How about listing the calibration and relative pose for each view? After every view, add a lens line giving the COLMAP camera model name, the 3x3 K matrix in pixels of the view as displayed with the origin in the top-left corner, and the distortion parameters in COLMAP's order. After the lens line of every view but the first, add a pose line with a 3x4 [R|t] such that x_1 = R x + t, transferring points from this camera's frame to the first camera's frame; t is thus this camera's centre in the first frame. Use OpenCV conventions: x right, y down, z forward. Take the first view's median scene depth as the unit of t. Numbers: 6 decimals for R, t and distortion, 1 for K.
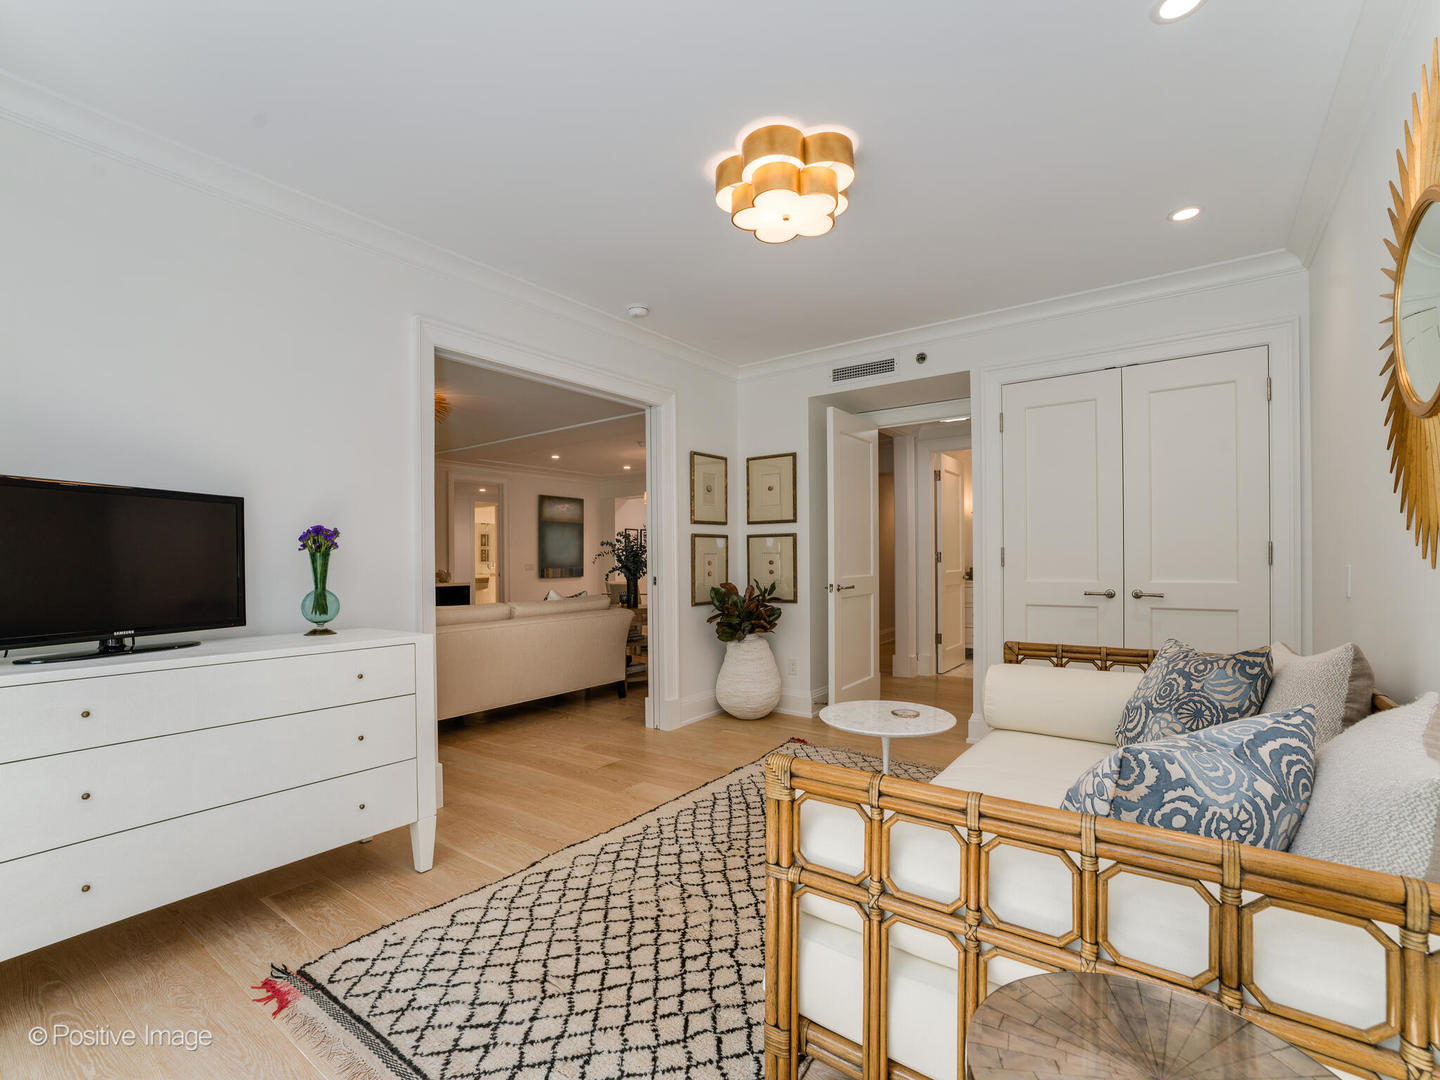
lens RADIAL K [[697.7, 0, 713.7], [0, 697.7, 553.0], [0, 0, 1]] dist [-0.004645, 0.000632]
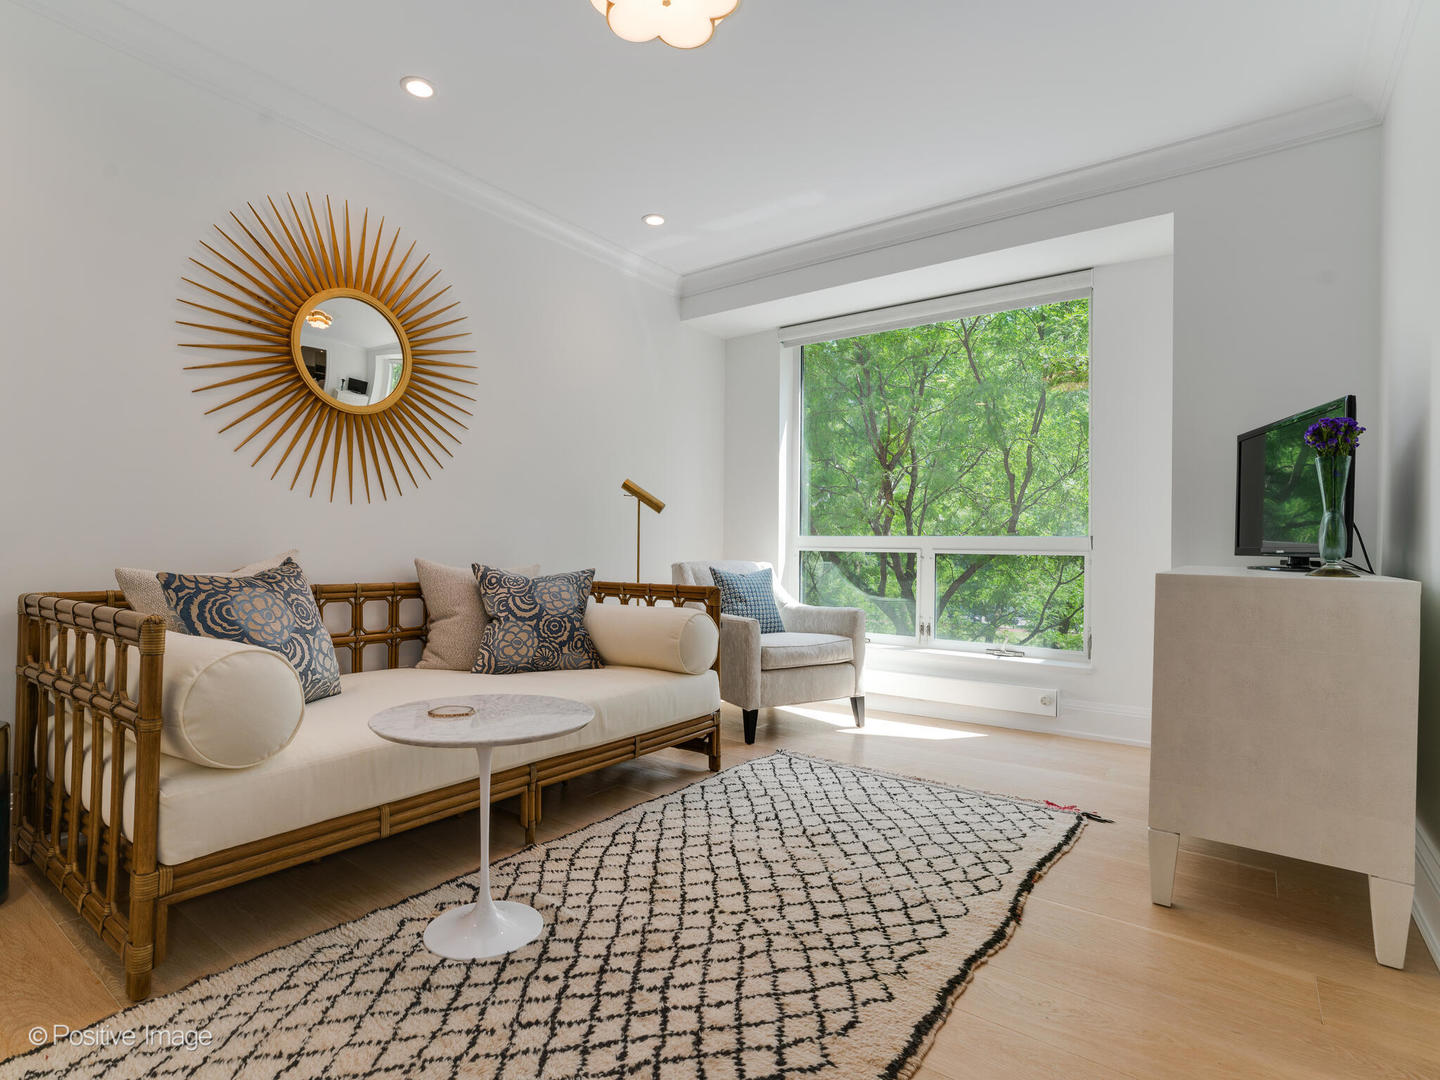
lens RADIAL K [[754.3, 0, 720.0], [0, 754.3, 540.0], [0, 0, 1]] dist [-0.000755, 0.000040]
pose [[-0.999970, -0.007534, -0.001665, 0.049611], [-0.007512, 0.999889, -0.012892, 0.094092], [0.001762, -0.012879, -0.999916, 1.863541]]
